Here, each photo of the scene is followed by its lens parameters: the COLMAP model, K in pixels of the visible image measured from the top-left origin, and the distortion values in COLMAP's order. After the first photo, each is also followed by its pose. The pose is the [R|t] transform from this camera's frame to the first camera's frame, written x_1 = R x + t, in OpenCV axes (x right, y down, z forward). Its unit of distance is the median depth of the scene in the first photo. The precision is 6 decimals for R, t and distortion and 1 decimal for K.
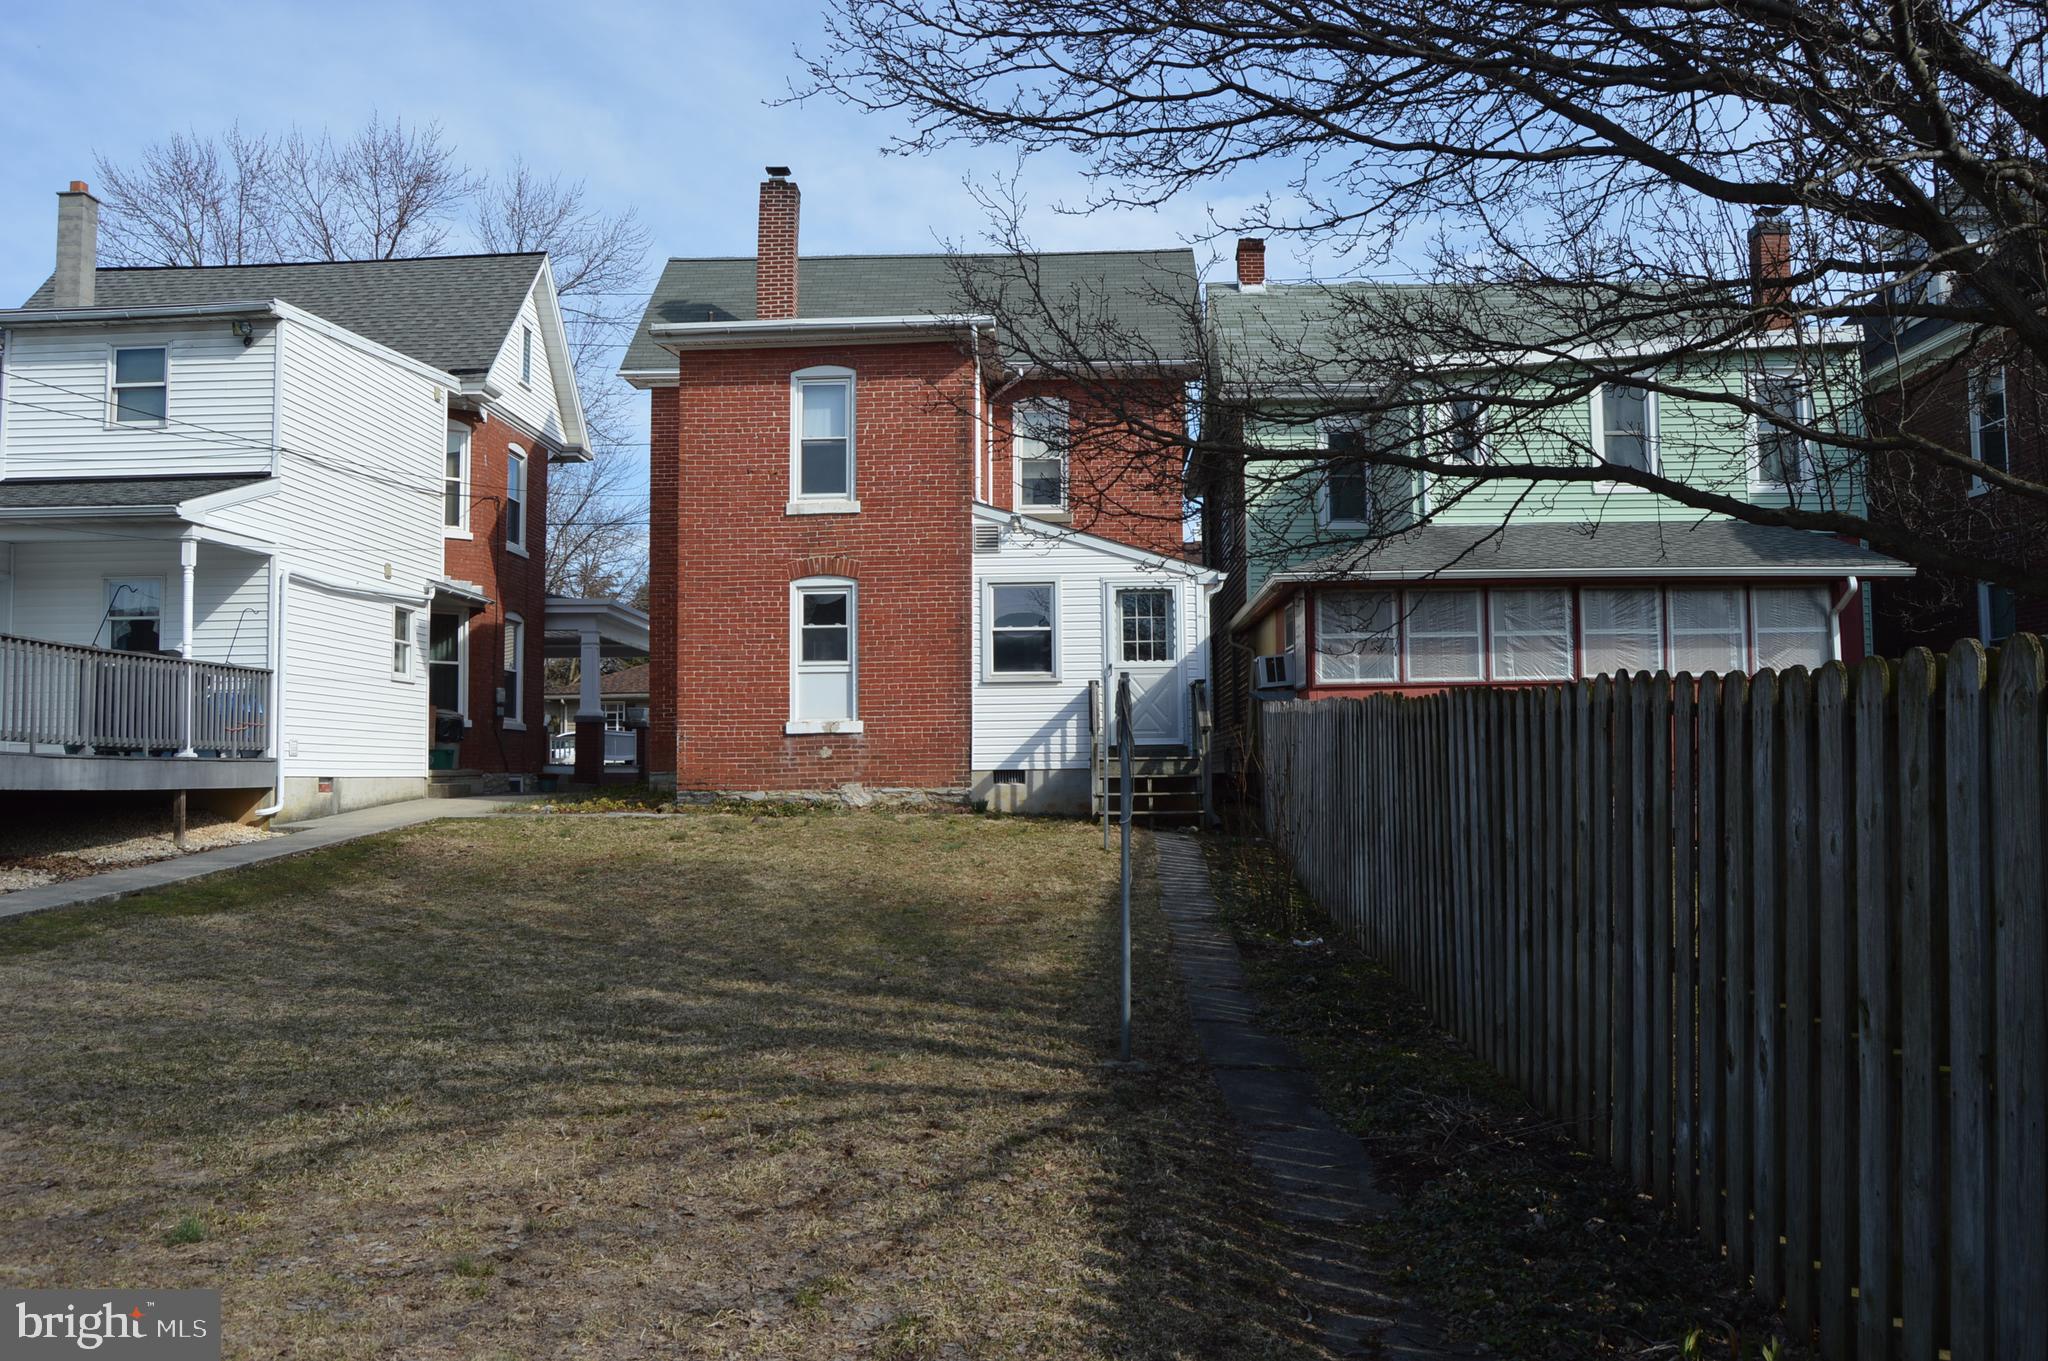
lens RADIAL K [[1621.9, 0, 1026.7], [0, 1621.9, 685.2], [0, 0, 1]] dist [-0.078752, -0.000108]
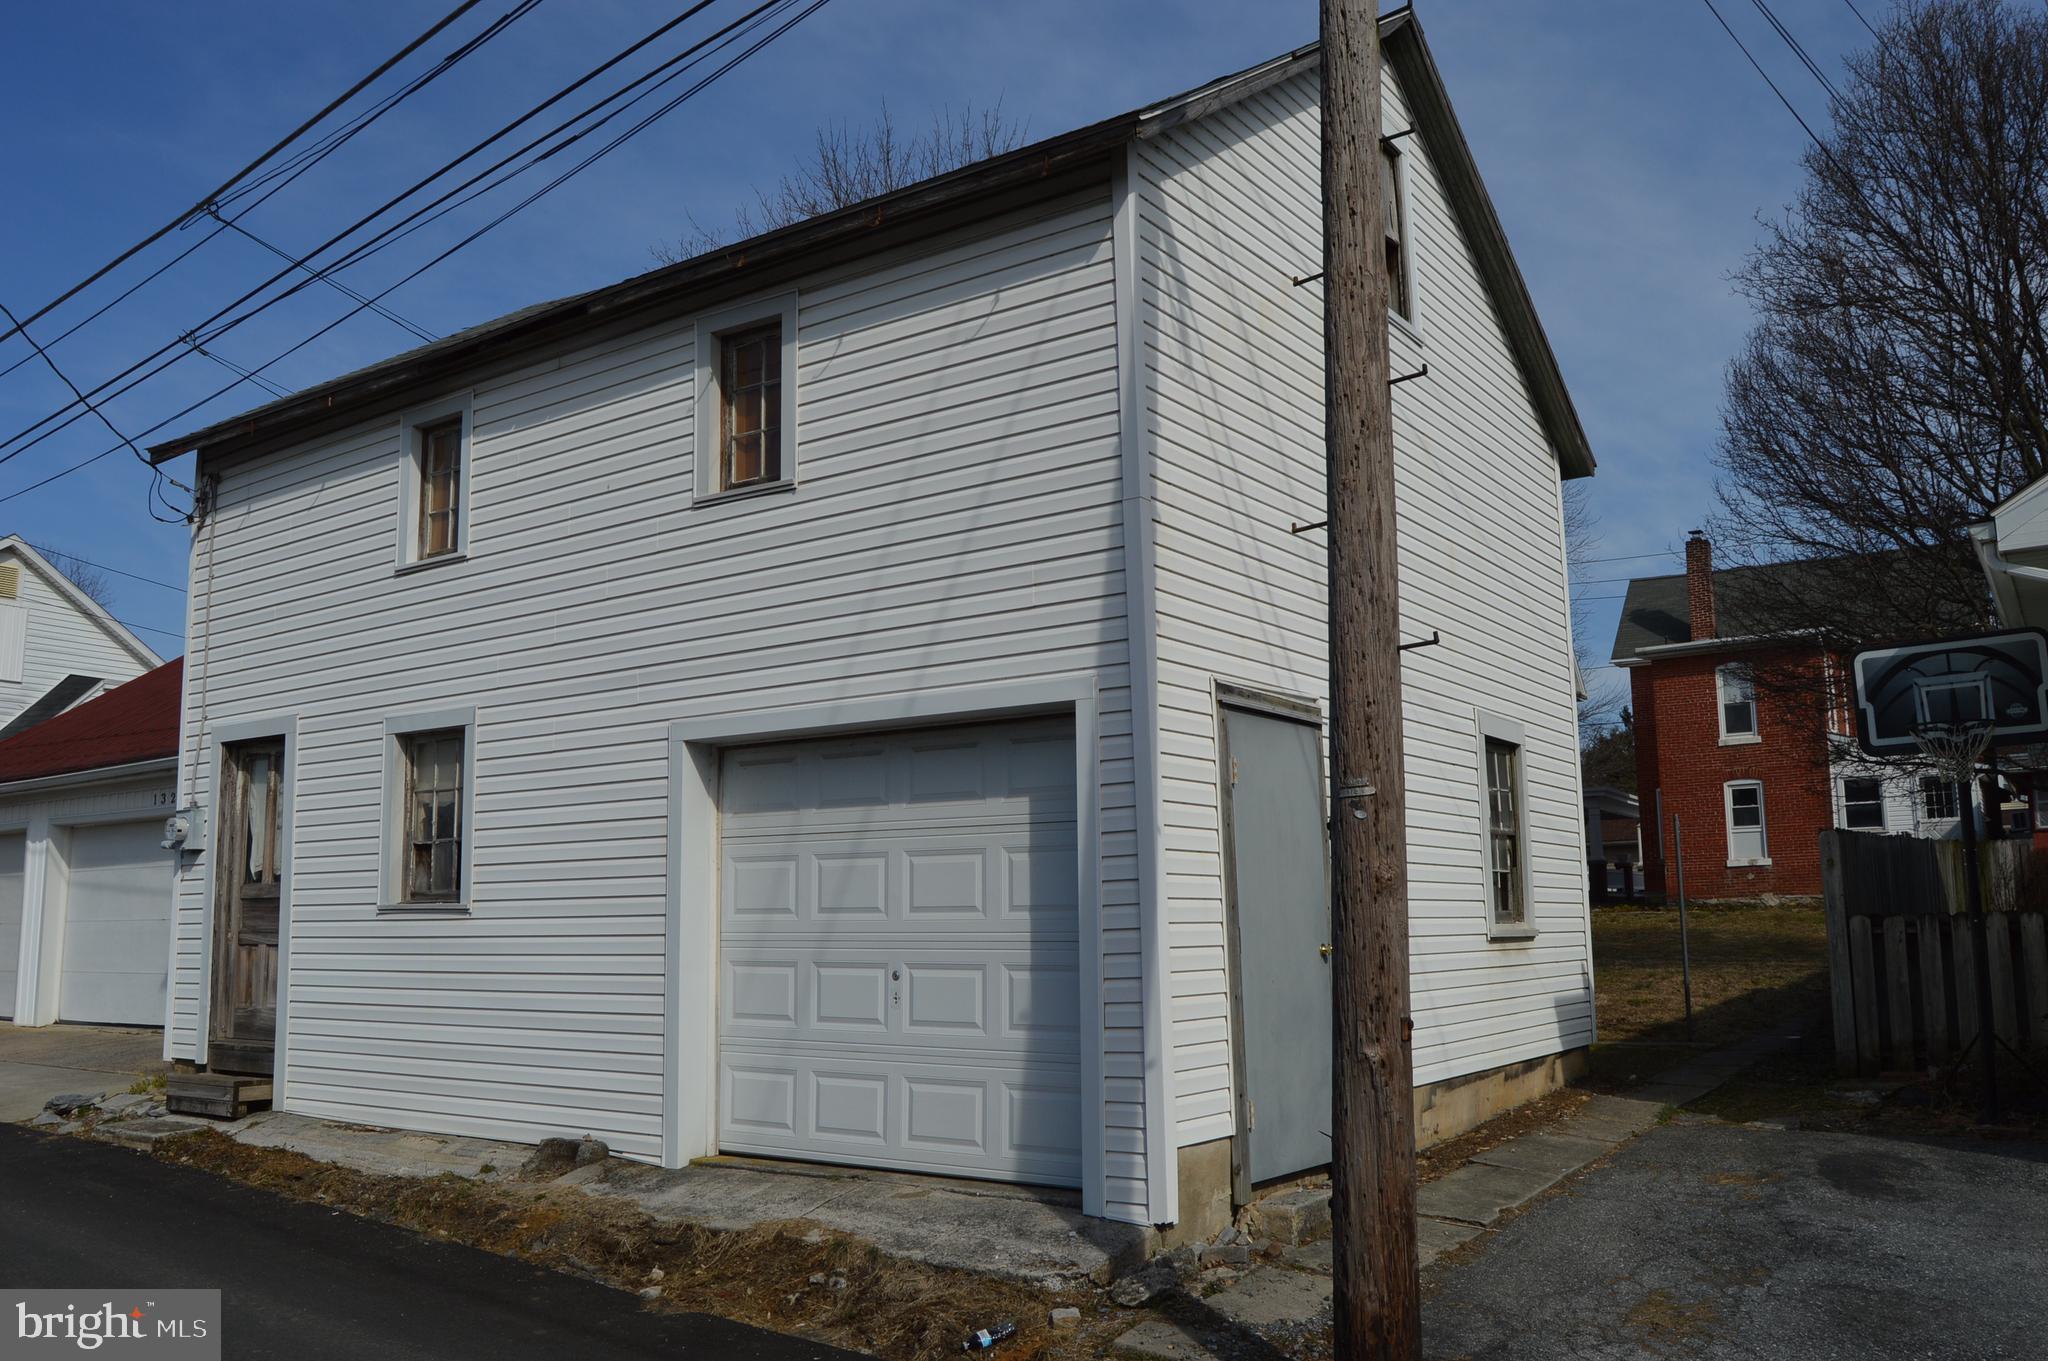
lens RADIAL K [[1621.9, 0, 1027.7], [0, 1621.9, 680.4], [0, 0, 1]] dist [-0.078752, -0.000108]
pose [[0.848657, -0.081154, -0.522680, 0.137570], [0.033202, 0.994385, -0.100484, -0.023982], [0.527900, 0.067923, 0.846586, -0.940151]]
